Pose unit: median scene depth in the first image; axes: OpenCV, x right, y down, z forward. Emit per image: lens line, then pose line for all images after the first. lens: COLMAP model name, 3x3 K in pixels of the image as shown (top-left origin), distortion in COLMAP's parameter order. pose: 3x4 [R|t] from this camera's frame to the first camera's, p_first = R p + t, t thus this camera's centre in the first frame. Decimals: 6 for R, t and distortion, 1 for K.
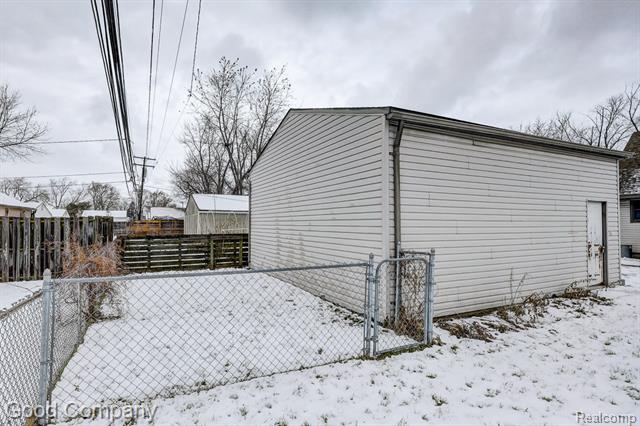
lens RADIAL K [[318.1, 0, 304.0], [0, 318.1, 216.5], [0, 0, 1]] dist [0.000878, 0.002221]
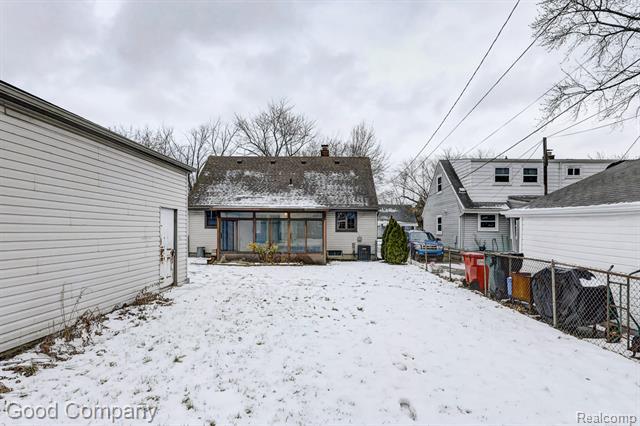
lens RADIAL K [[333.8, 0, 327.8], [0, 333.8, 239.9], [0, 0, 1]] dist [-0.008772, -0.001817]
pose [[0.433879, -0.019876, 0.900752, 0.164956], [-0.031129, 0.998829, 0.037035, 0.000108], [-0.900433, -0.044109, 0.432752, 0.041370]]
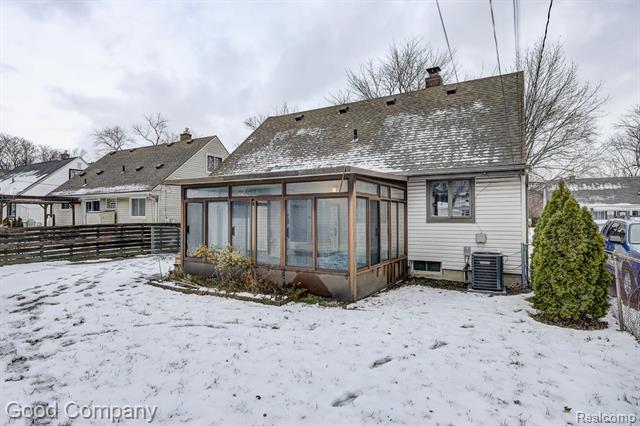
lens RADIAL K [[350.5, 0, 320.3], [0, 350.5, 216.4], [0, 0, 1]] dist [0.003213, 0.000316]
pose [[0.824830, 0.006061, 0.565348, 1.554867], [-0.016667, 0.999769, 0.013598, -0.002666], [-0.565135, -0.020638, 0.824740, 0.265920]]
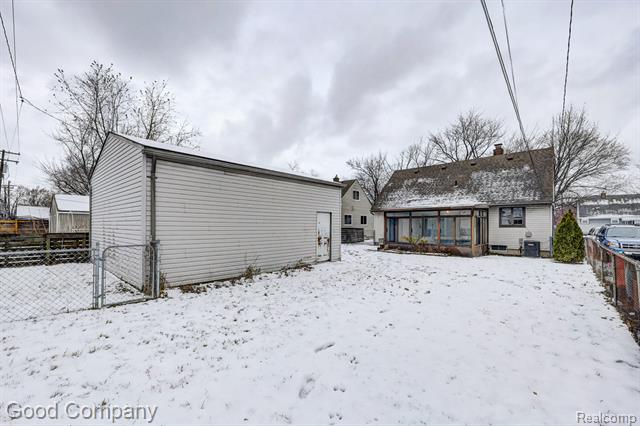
lens RADIAL K [[265.1, 0, 320.1], [0, 265.1, 229.4], [0, 0, 1]] dist [-0.003451, 0.000733]
pose [[0.926649, 0.000157, 0.375929, 0.418047], [-0.014255, 0.999295, 0.034721, -0.004342], [-0.375658, -0.037533, 0.925998, -0.345813]]
